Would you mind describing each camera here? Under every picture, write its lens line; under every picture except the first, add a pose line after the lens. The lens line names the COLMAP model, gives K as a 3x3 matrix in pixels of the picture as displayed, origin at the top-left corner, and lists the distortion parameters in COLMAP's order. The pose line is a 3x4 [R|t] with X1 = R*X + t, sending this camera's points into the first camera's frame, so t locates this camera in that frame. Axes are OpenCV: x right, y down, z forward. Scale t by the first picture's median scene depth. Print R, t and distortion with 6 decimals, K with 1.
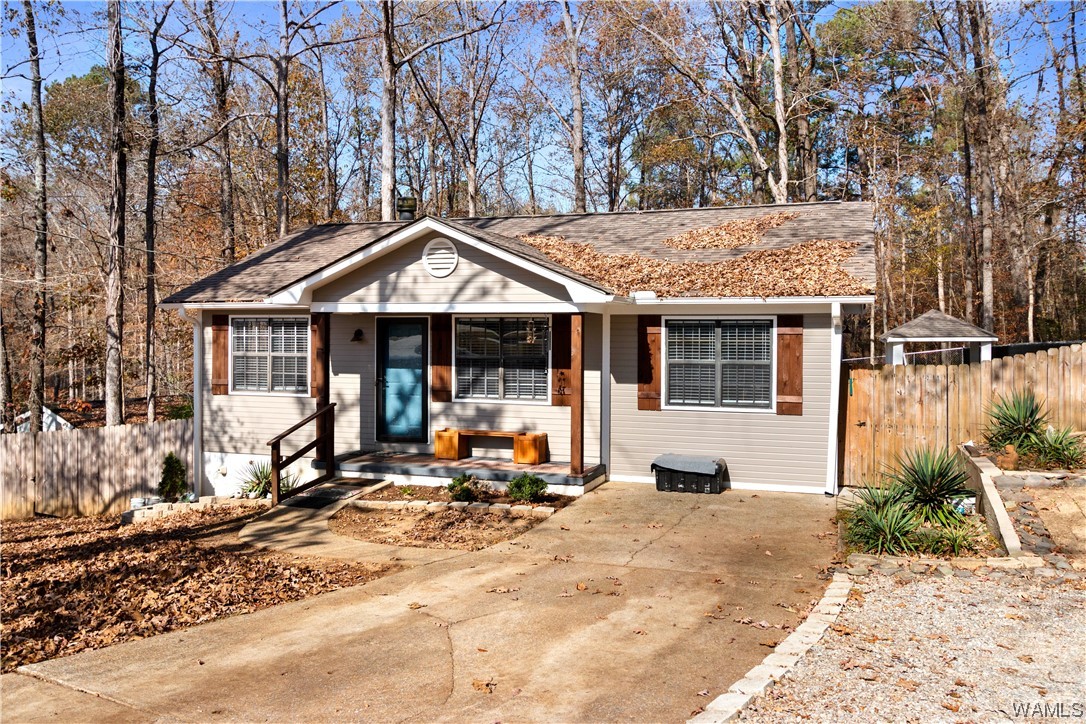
lens RADIAL K [[918.1, 0, 541.4], [0, 918.1, 332.3], [0, 0, 1]] dist [-0.004994, -0.000327]
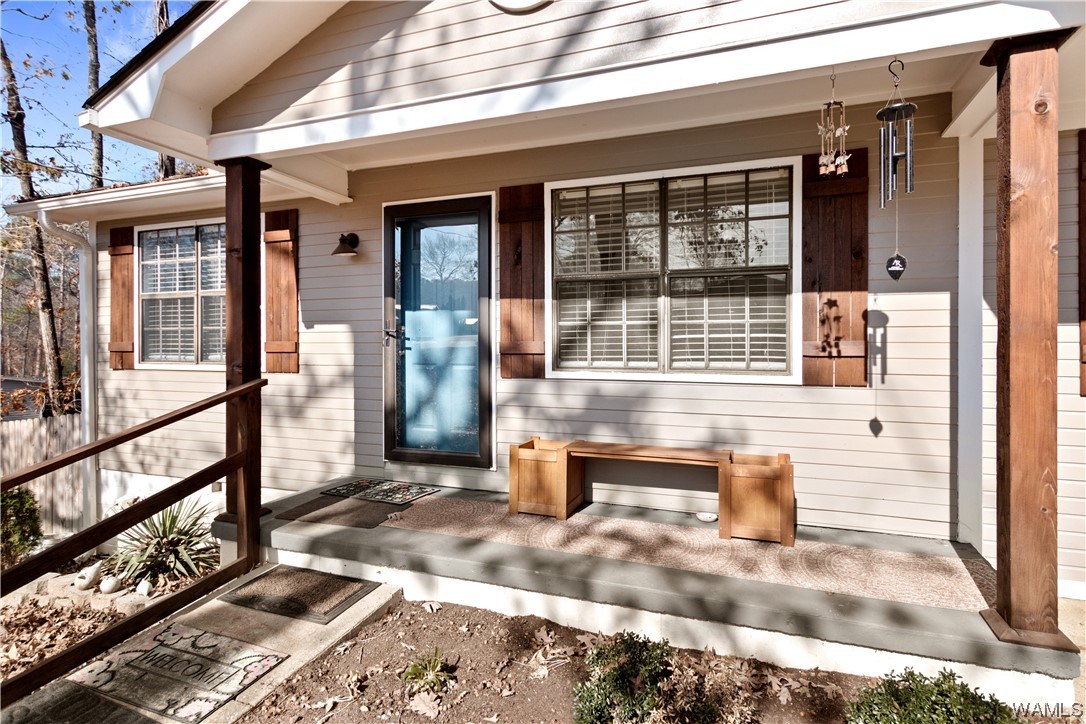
lens RADIAL K [[569.6, 0, 545.2], [0, 569.6, 346.8], [0, 0, 1]] dist [0.002713, 0.000363]
pose [[0.999121, -0.004372, -0.041690, -0.082376], [0.004336, 0.999990, -0.000940, 0.061114], [0.041694, 0.000759, 0.999130, 0.723927]]
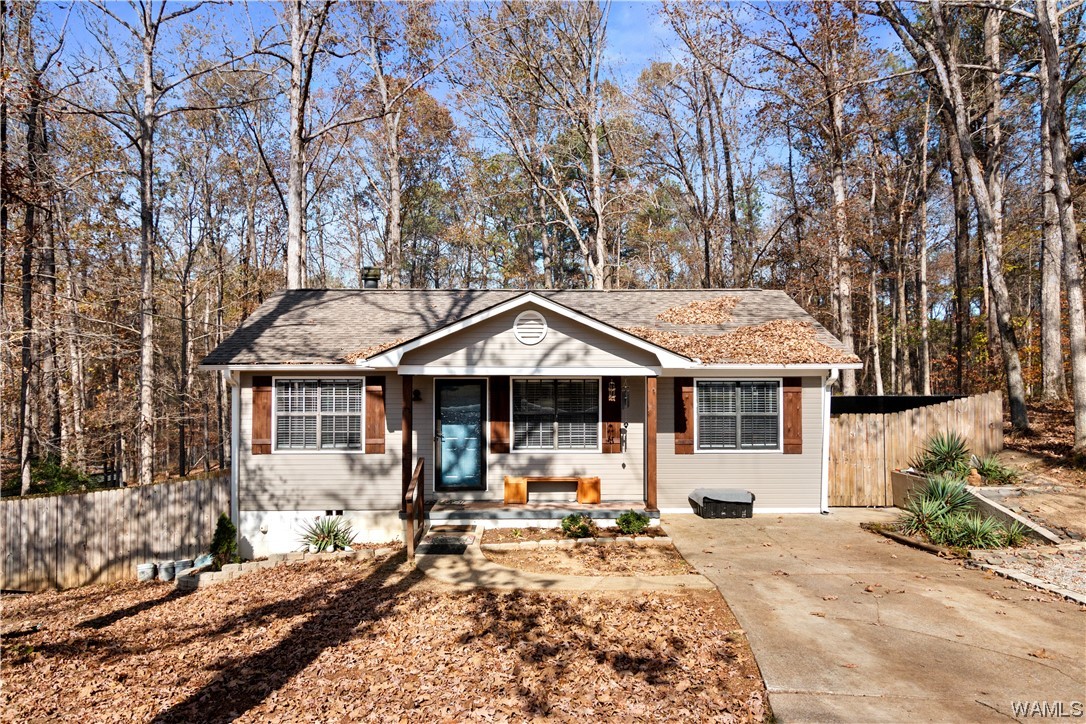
lens RADIAL K [[812.2, 0, 543.0], [0, 812.2, 362.0], [0, 0, 1]] dist [0.002311, -0.001228]
pose [[0.931352, 0.006071, 0.364070, -0.425759], [0.004171, 0.999617, -0.027341, -0.009398], [-0.364096, 0.026983, 0.930970, 0.042122]]
